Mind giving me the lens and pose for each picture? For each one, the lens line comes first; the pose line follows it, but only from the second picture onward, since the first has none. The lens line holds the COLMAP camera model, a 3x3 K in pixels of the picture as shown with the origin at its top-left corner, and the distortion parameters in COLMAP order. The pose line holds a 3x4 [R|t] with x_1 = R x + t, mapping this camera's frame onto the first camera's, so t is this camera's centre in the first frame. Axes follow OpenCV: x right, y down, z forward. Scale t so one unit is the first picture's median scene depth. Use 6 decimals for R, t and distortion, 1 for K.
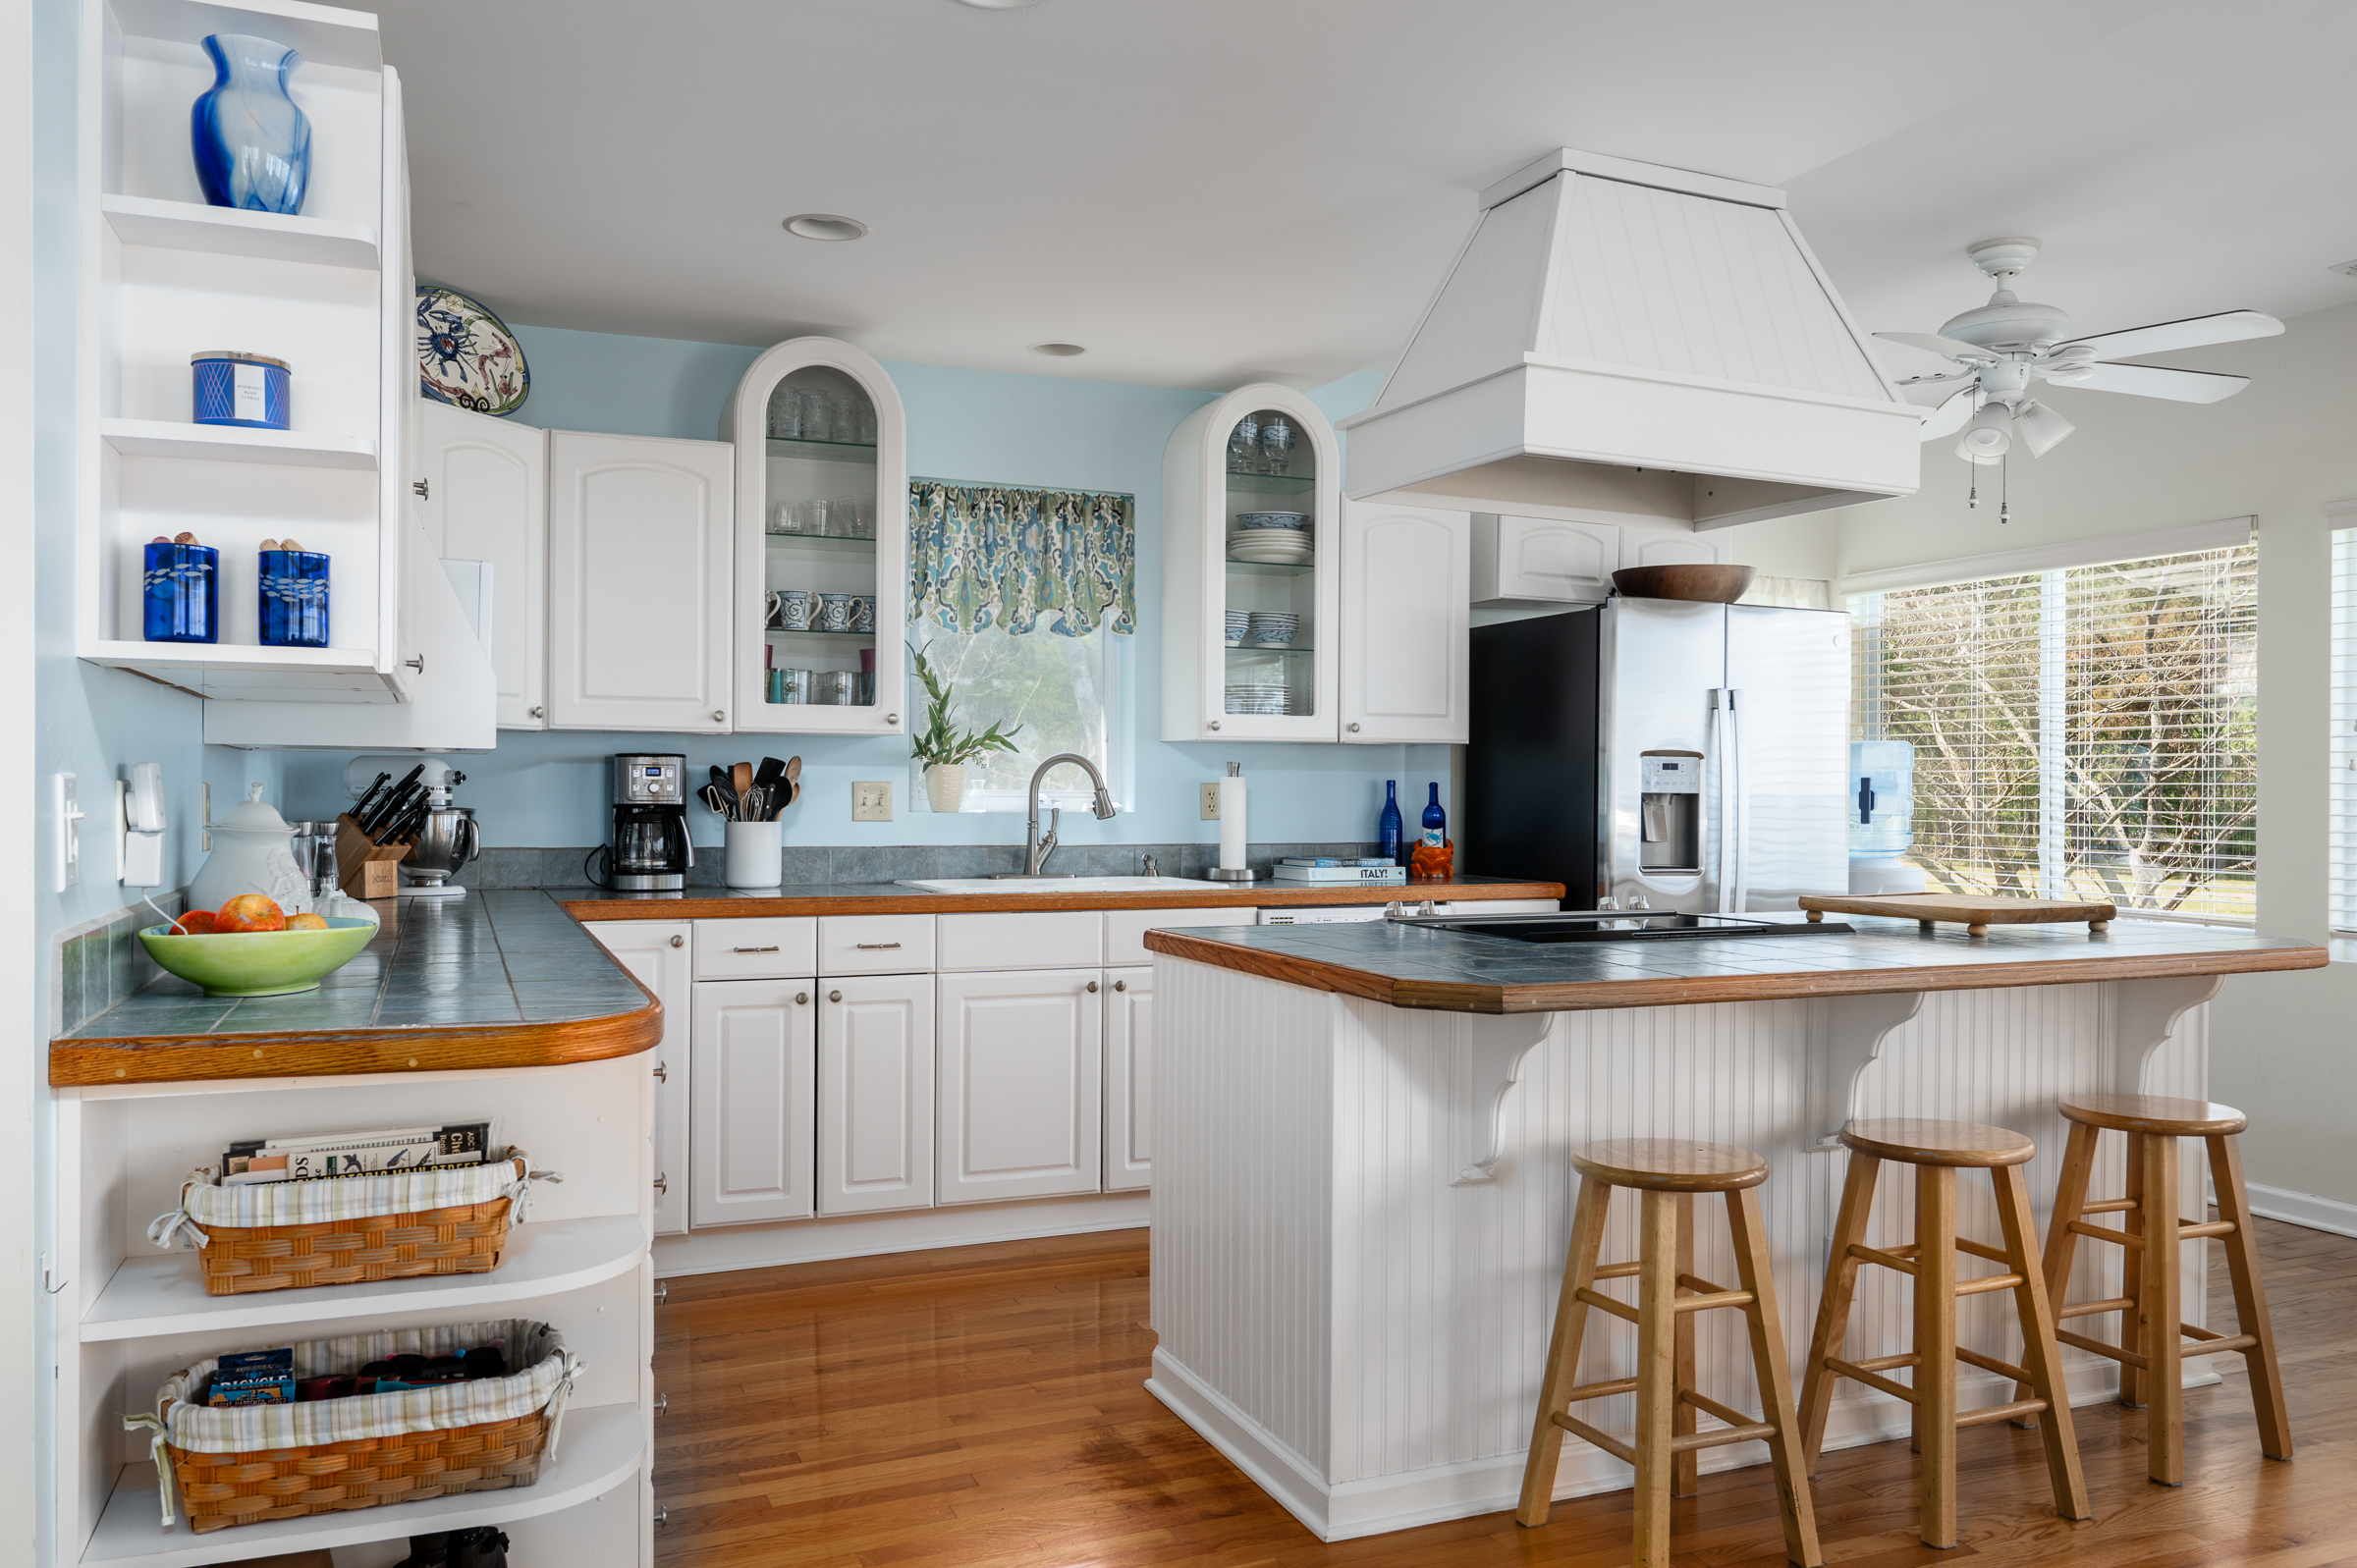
lens RADIAL K [[1735.9, 0, 1193.0], [0, 1735.9, 796.9], [0, 0, 1]] dist [0.001643, -0.008144]
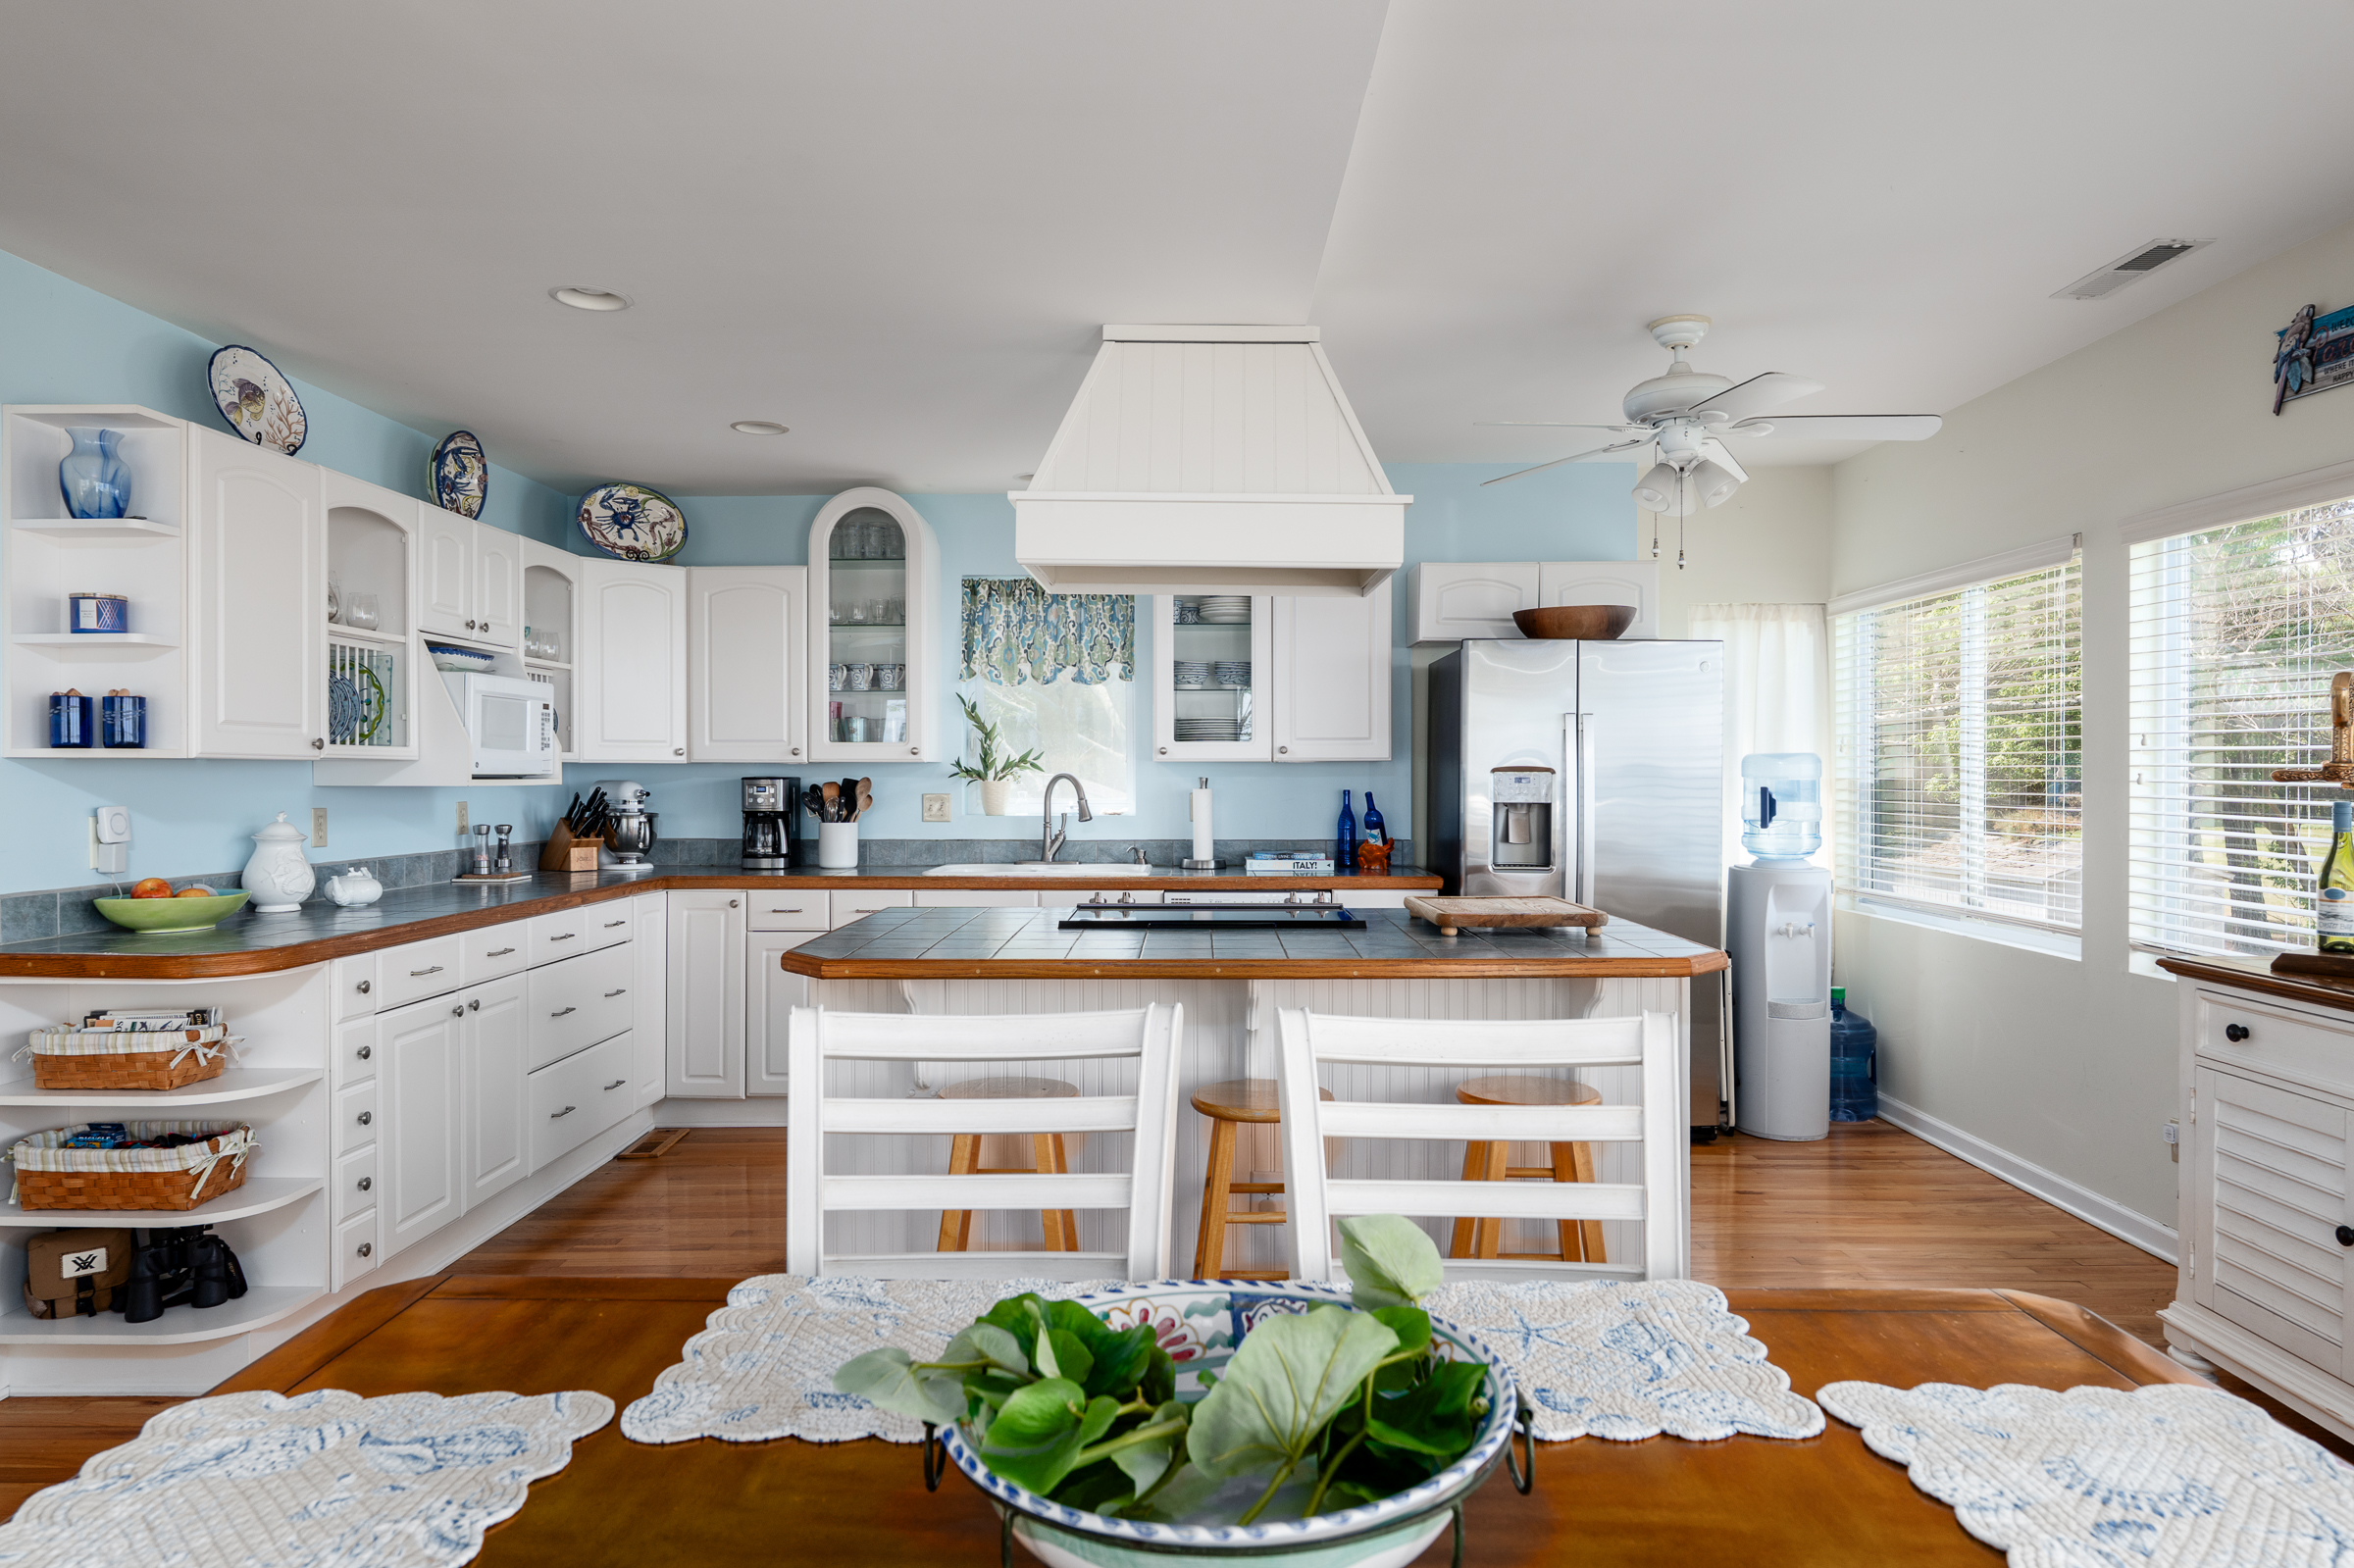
lens RADIAL K [[1410.4, 0, 1182.9], [0, 1410.4, 782.5], [0, 0, 1]] dist [-0.004472, 0.002055]
pose [[0.916618, -0.003187, -0.399753, 0.514851], [0.003961, 0.999992, 0.001110, -0.020676], [0.399746, -0.002601, 0.916622, 0.032214]]
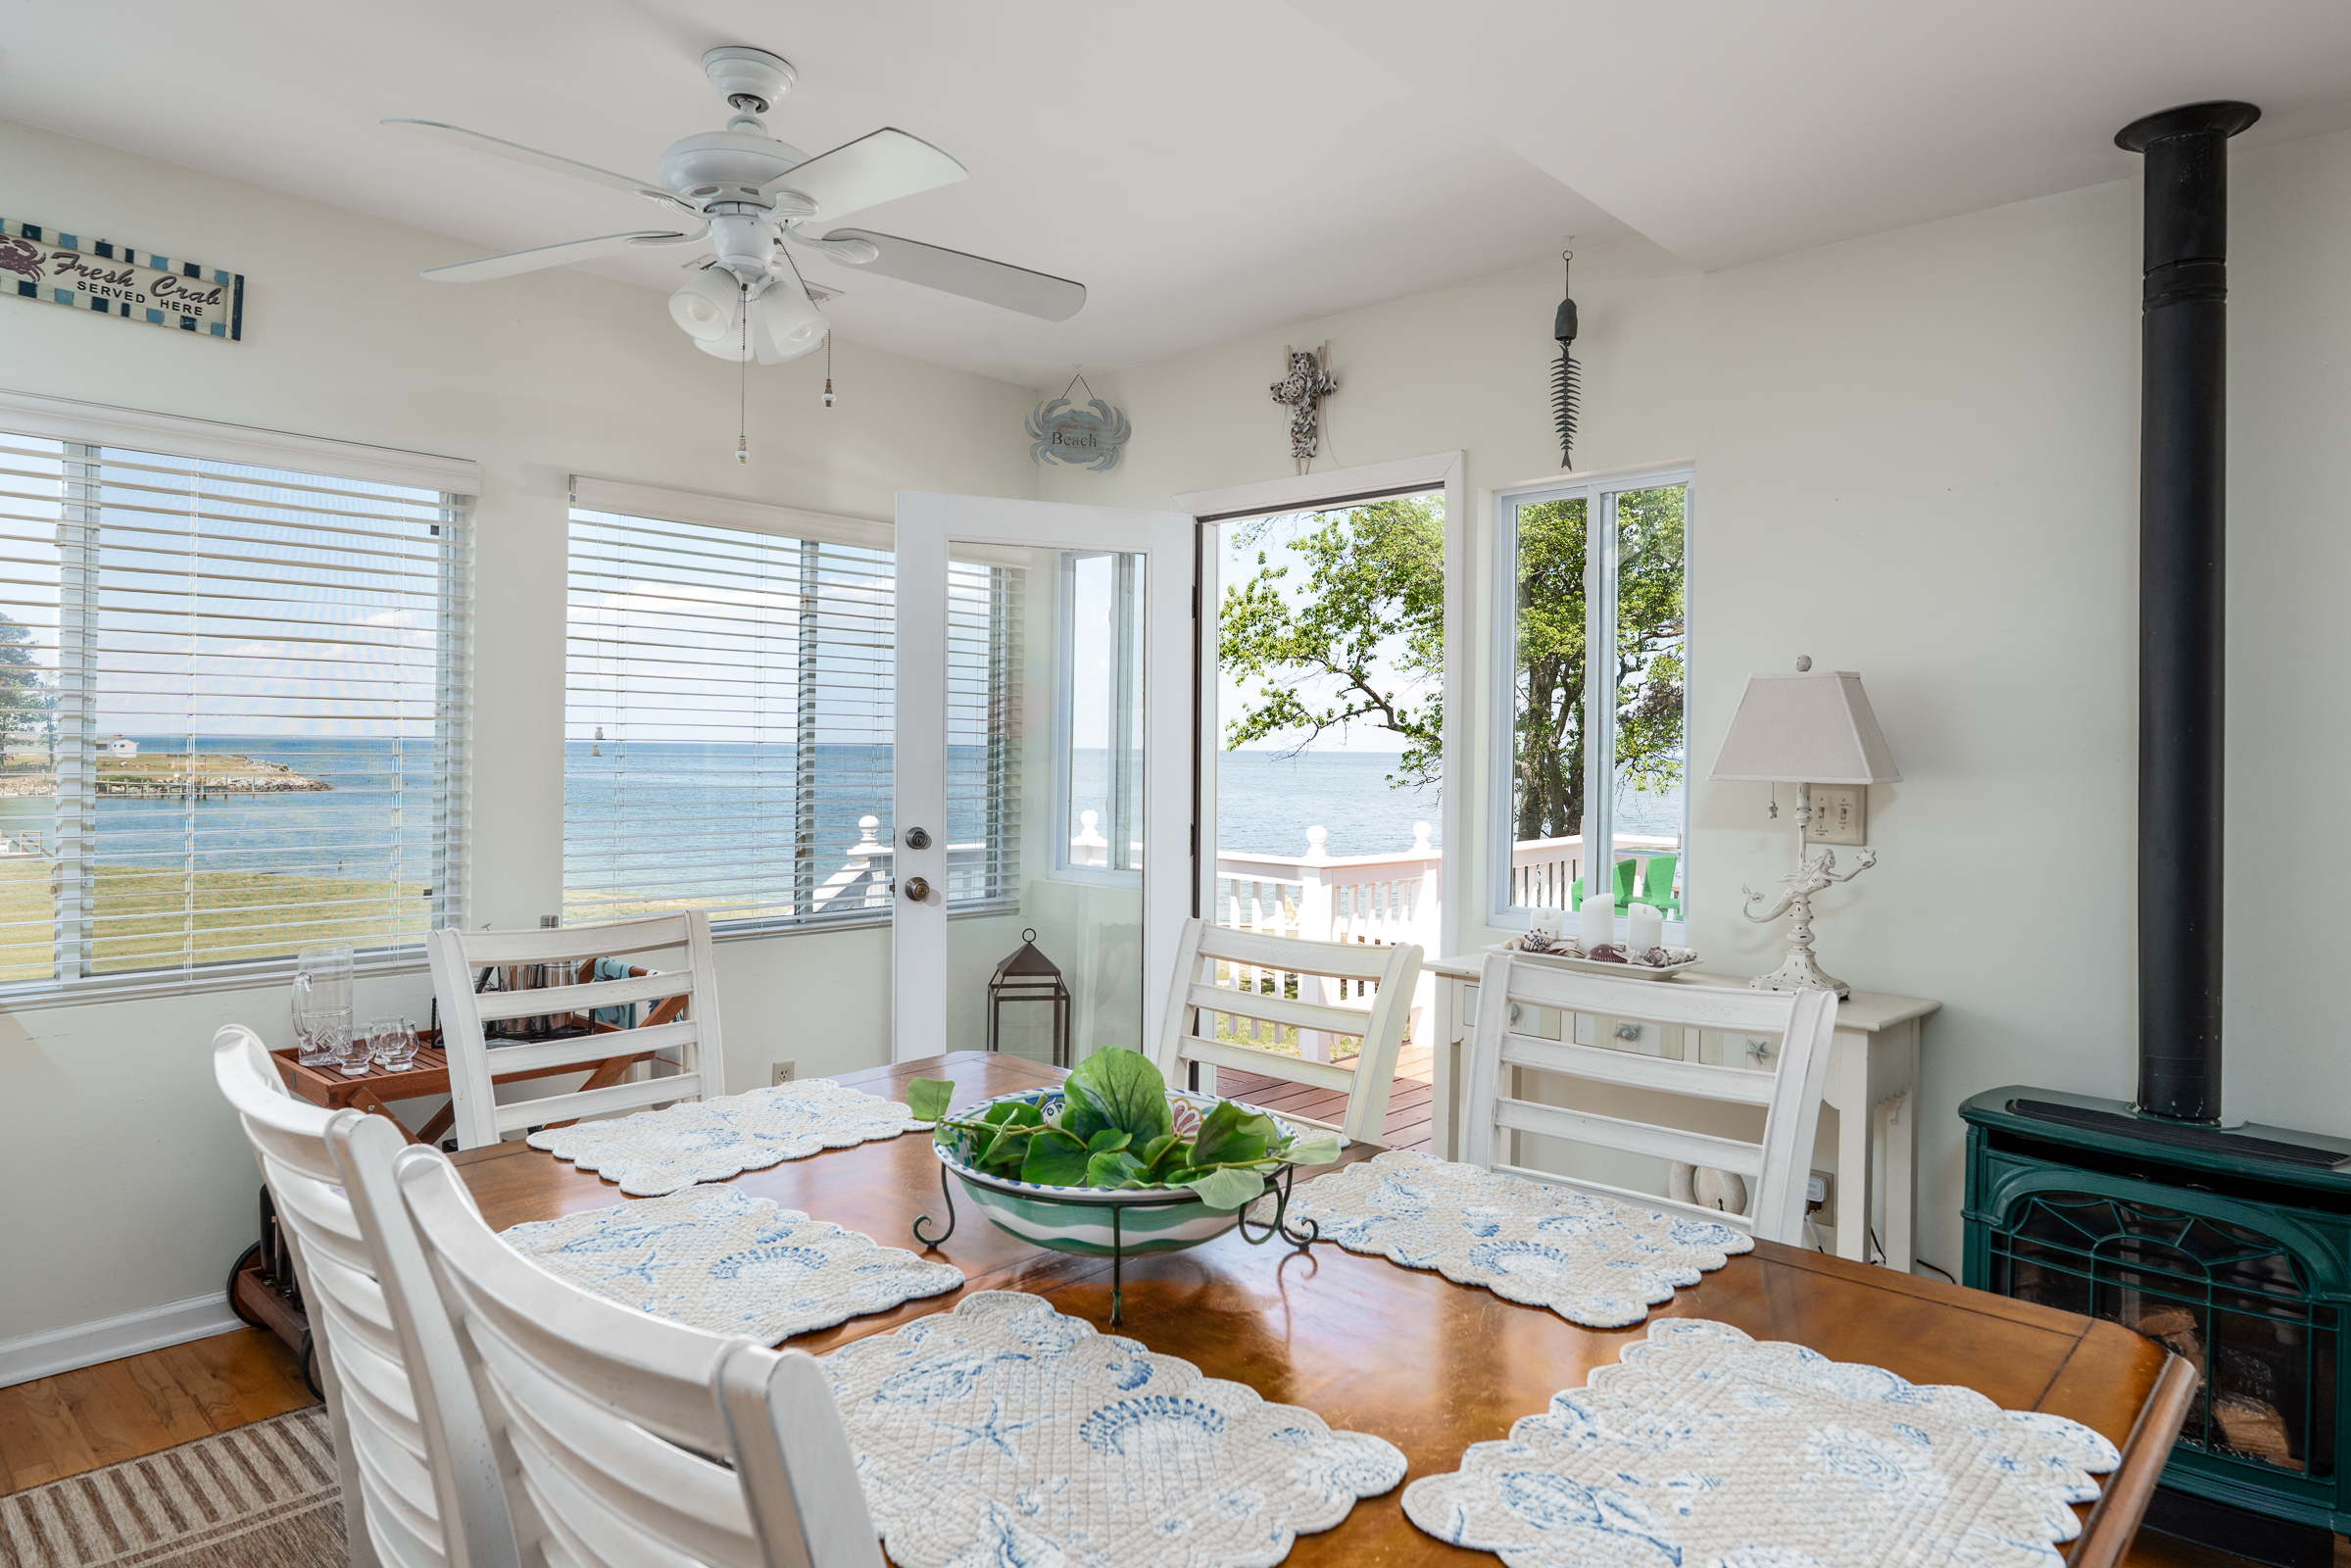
lens RADIAL K [[1406.6, 0, 1177.4], [0, 1406.6, 753.1], [0, 0, 1]] dist [0.003346, -0.000105]
pose [[-0.406034, -0.013872, 0.913753, 0.134772], [-0.006577, 0.999903, 0.012258, -0.025345], [-0.913835, -0.001033, -0.406085, 0.345049]]
